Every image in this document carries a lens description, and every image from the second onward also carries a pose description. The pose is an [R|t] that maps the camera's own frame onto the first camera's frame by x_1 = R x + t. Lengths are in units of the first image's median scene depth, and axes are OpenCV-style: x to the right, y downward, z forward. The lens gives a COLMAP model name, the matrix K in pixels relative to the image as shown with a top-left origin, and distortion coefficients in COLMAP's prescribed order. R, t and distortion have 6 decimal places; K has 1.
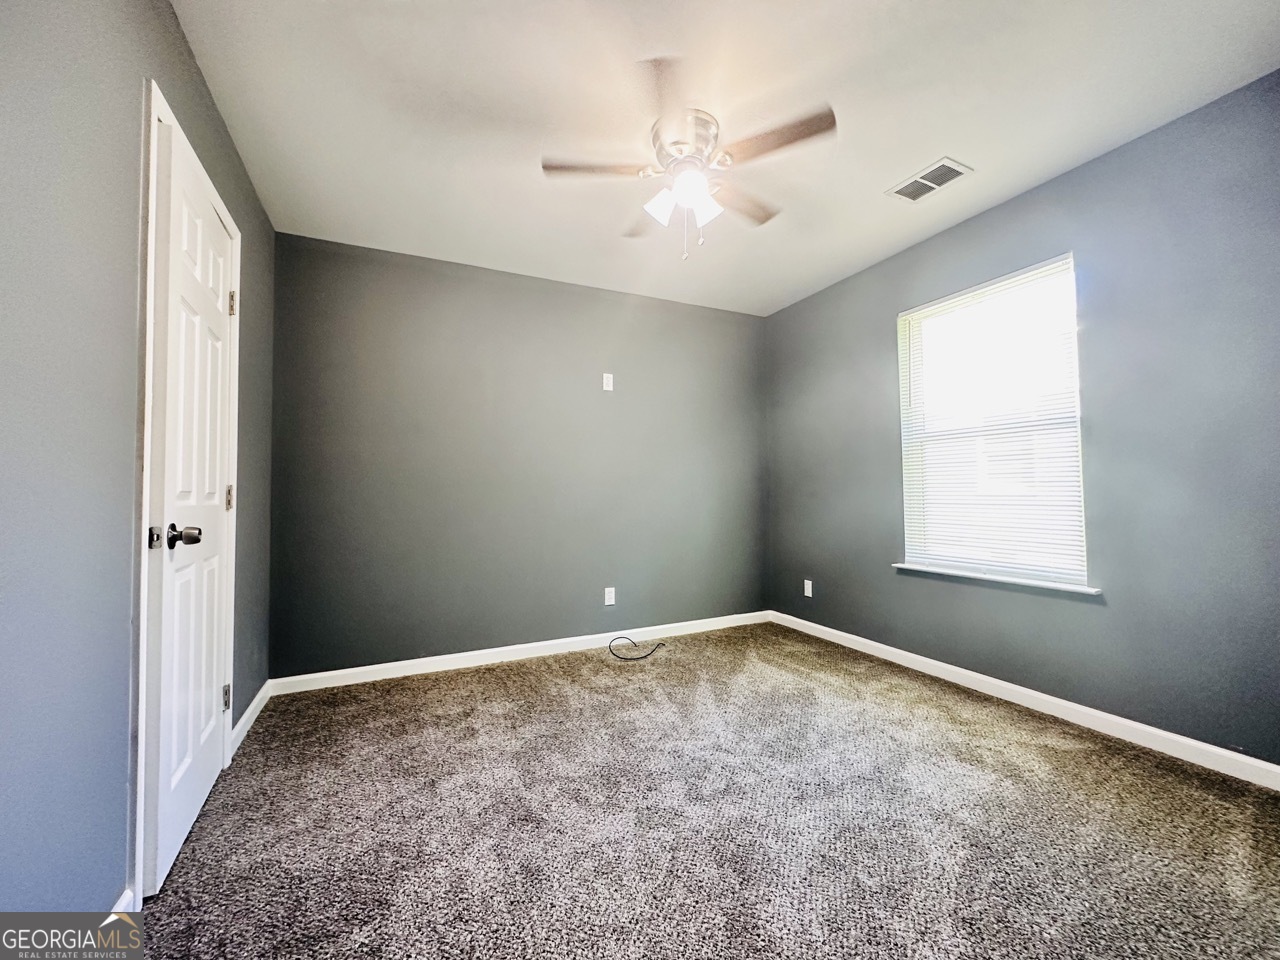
lens RADIAL K [[507.4, 0, 640.0], [0, 507.4, 480.0], [0, 0, 1]] dist [-0.001208, 0.000419]
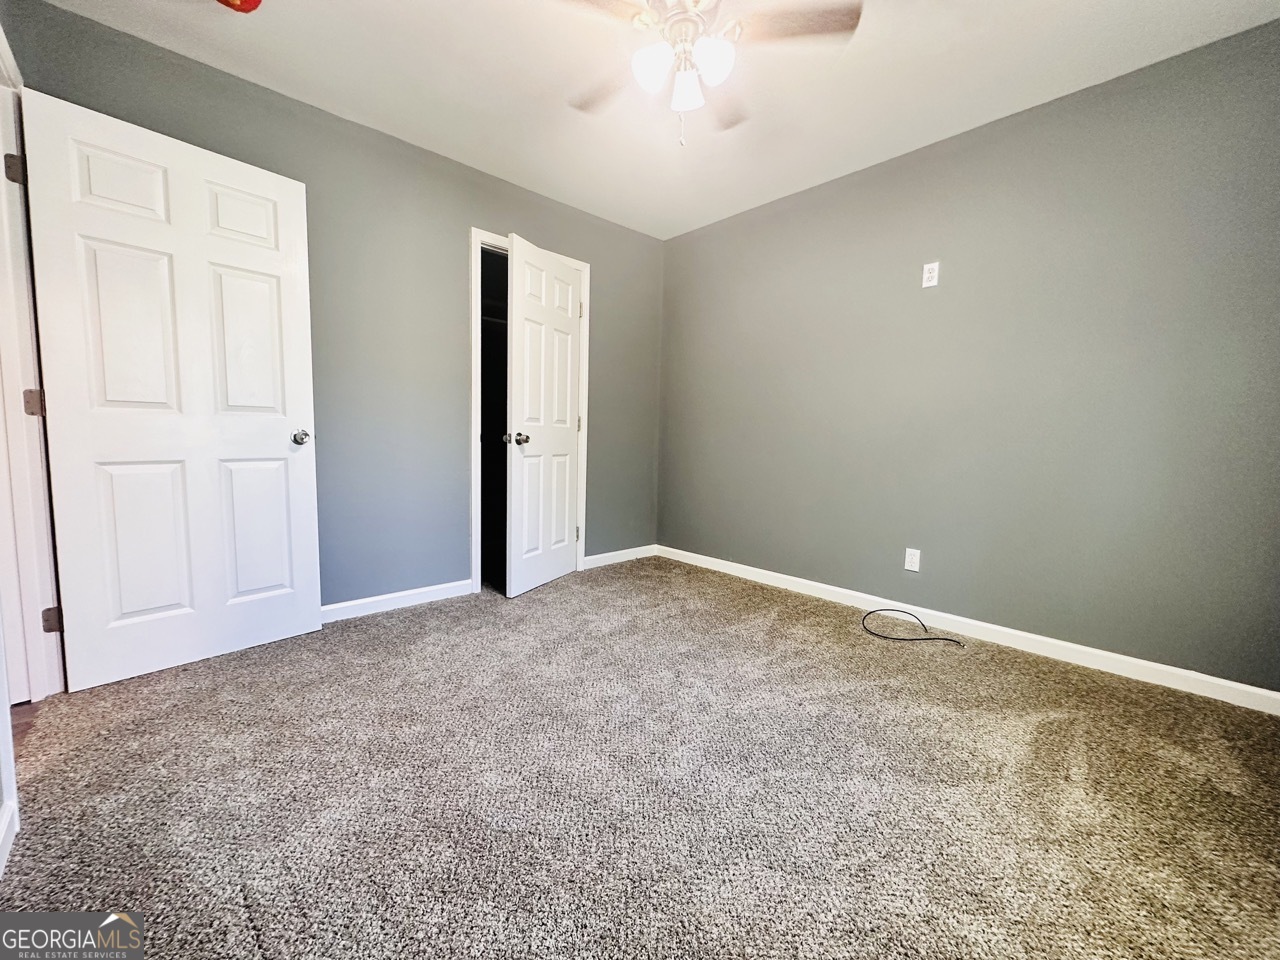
lens RADIAL K [[507.4, 0, 640.0], [0, 507.4, 480.0], [0, 0, 1]] dist [-0.001208, 0.000419]
pose [[0.315947, 0.105674, -0.942874, 0.649455], [-0.002631, 0.993872, 0.110508, 0.027337], [0.948773, -0.032434, 0.314289, 0.444499]]
